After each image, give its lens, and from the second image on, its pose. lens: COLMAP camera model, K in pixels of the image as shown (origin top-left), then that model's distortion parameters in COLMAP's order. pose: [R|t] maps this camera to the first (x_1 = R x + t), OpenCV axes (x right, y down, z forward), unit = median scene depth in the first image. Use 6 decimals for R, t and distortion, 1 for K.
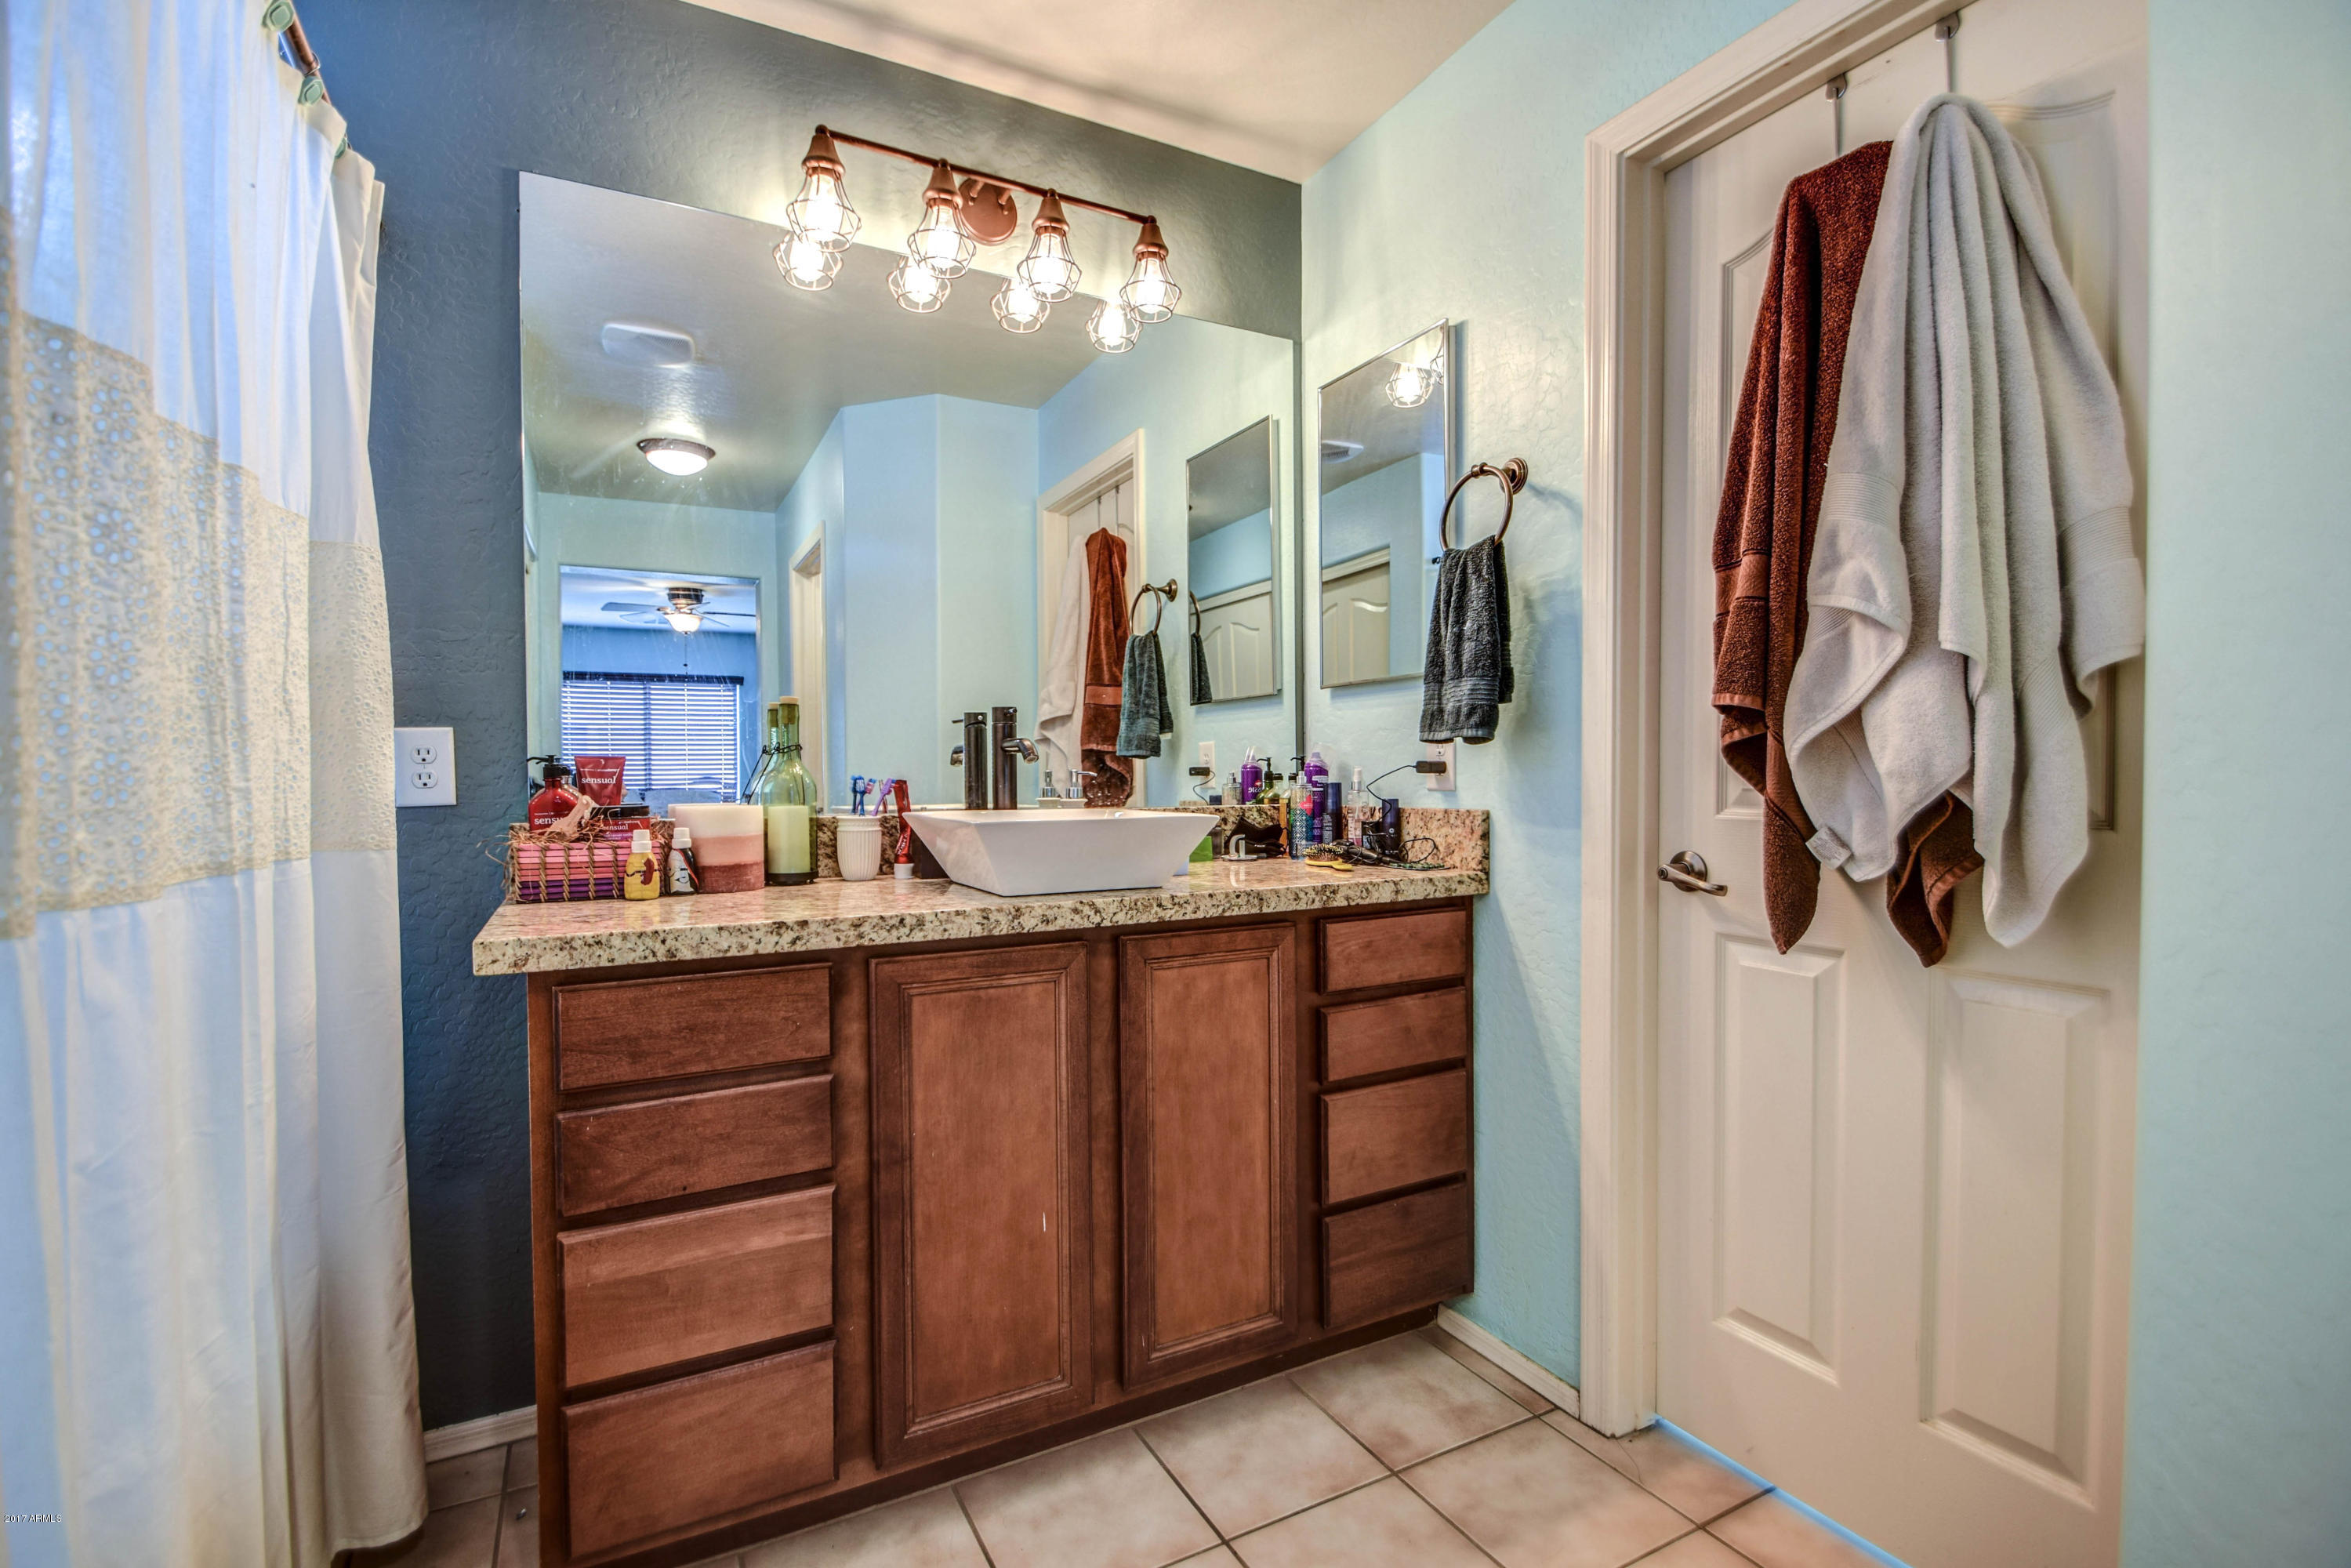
lens RADIAL K [[1044.3, 0, 1167.0], [0, 1044.3, 790.5], [0, 0, 1]] dist [0.013423, -0.020127]
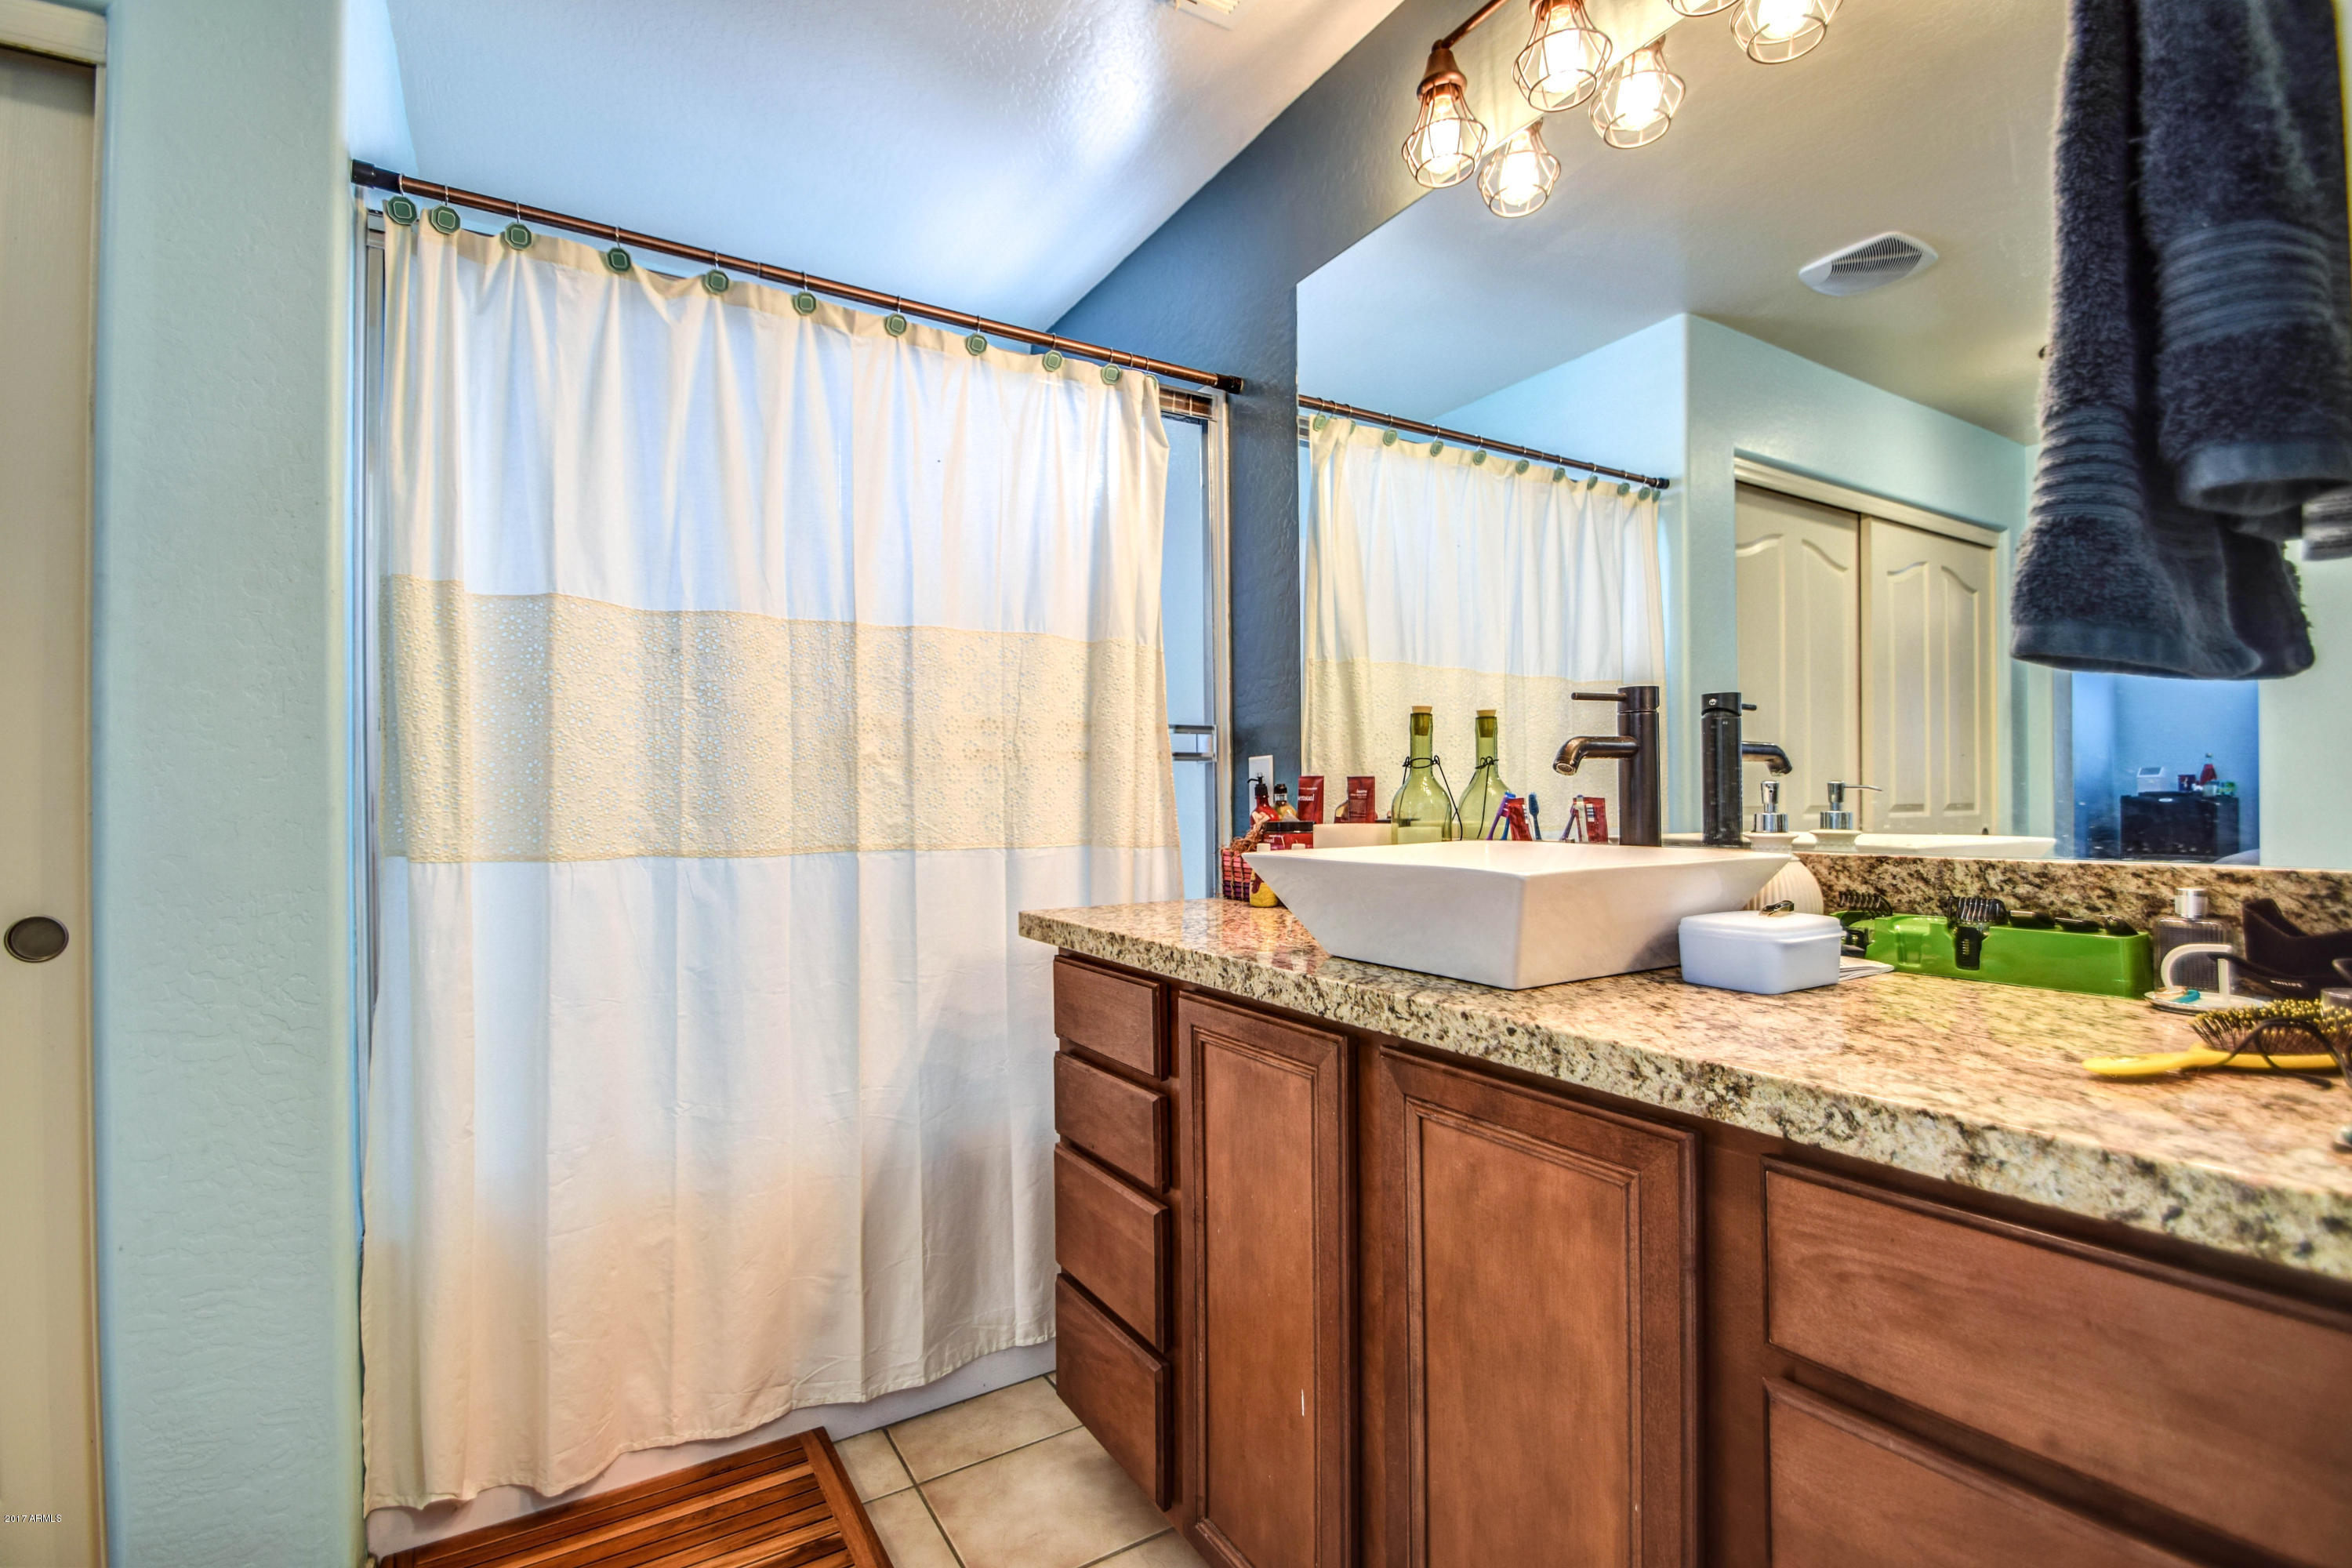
lens RADIAL K [[1044.7, 0, 1167.5], [0, 1044.7, 790.5], [0, 0, 1]] dist [0.013423, -0.020127]
pose [[0.064112, -0.000942, -0.997942, 0.574118], [-0.003004, 0.999995, -0.001137, -0.016064], [0.997938, 0.003070, 0.064109, 0.802519]]
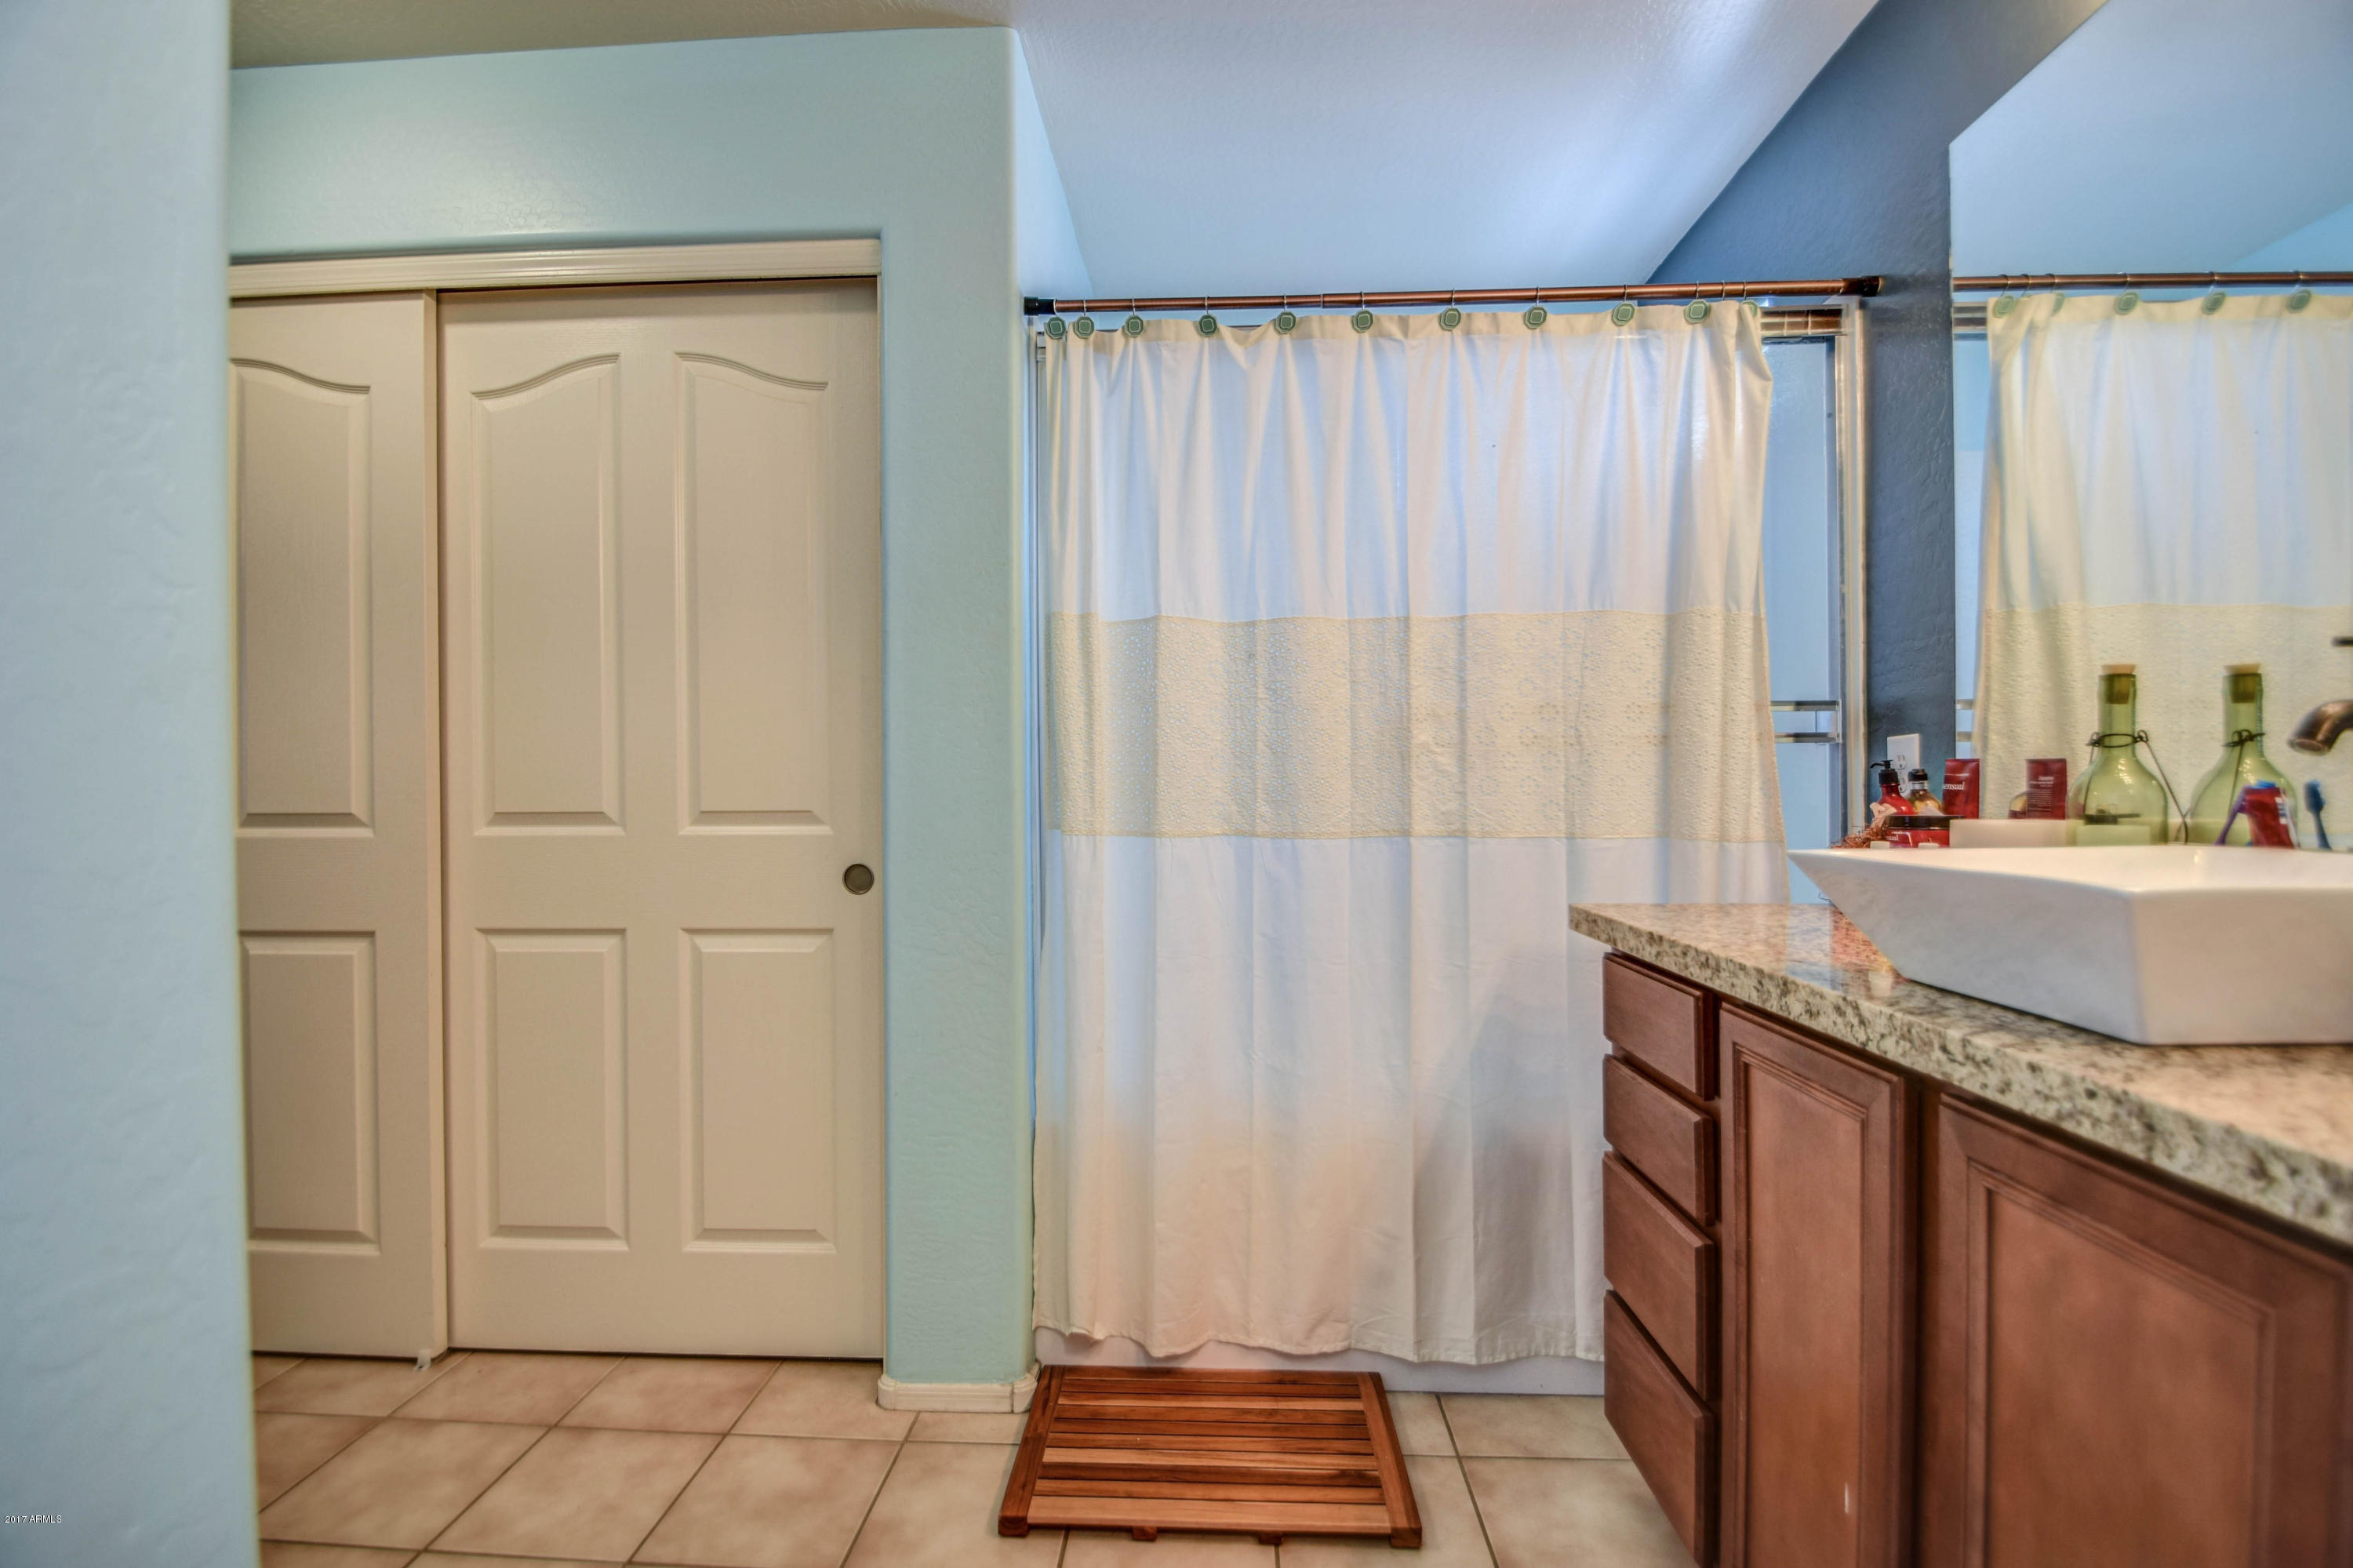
lens RADIAL K [[1056.4, 0, 1170.0], [0, 1056.4, 792.1], [0, 0, 1]] dist [0.007542, -0.014196]
pose [[-0.510385, 0.011431, -0.859870, 0.585898], [-0.001409, 0.999899, 0.014130, -0.016962], [0.859945, 0.008423, -0.510318, 0.908530]]
